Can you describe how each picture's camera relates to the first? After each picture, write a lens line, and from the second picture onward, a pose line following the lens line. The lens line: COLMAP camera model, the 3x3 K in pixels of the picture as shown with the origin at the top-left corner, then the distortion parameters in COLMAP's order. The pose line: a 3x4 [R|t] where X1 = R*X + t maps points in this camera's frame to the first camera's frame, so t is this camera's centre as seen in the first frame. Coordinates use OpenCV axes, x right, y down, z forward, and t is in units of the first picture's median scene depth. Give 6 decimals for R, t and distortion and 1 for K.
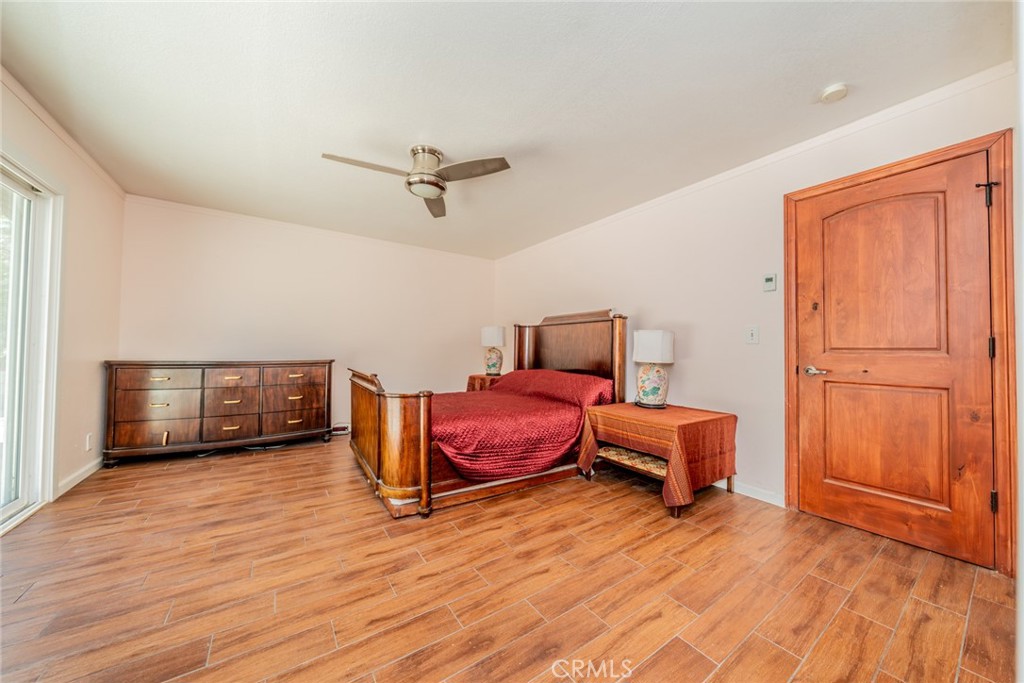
lens RADIAL K [[353.1, 0, 514.6], [0, 353.1, 341.8], [0, 0, 1]] dist [-0.000356, -0.000041]
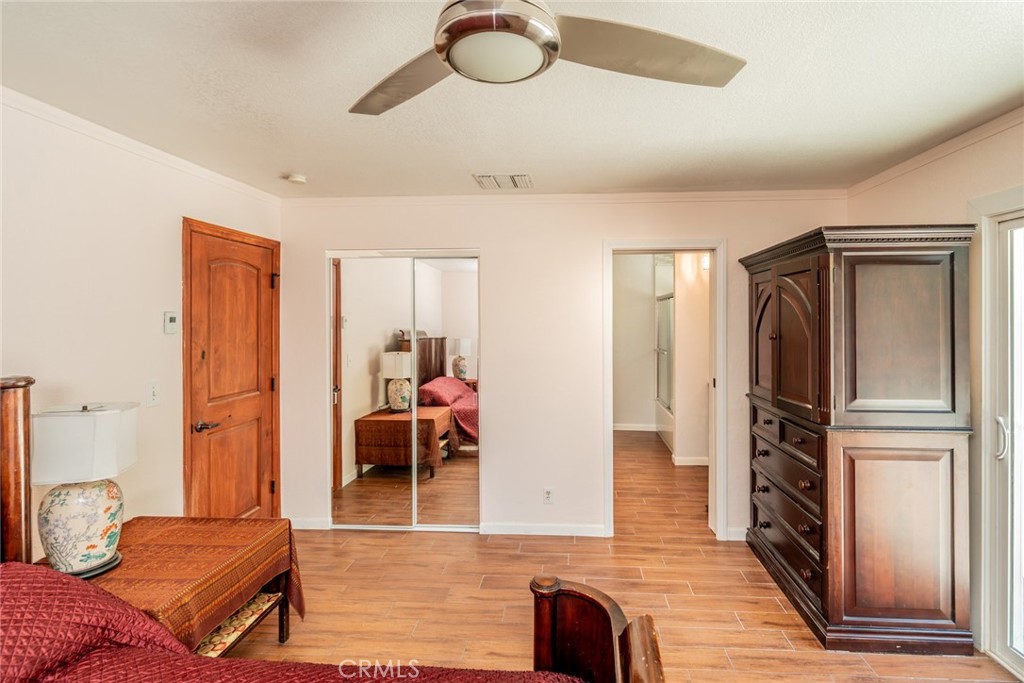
lens RADIAL K [[480.4, 0, 548.3], [0, 480.4, 320.1], [0, 0, 1]] dist [0.000353, 0.000019]
pose [[-0.780597, -0.009050, 0.624969, -0.629527], [-0.019426, 0.999763, -0.009785, -0.198549], [-0.624733, -0.019779, -0.780588, 1.436306]]
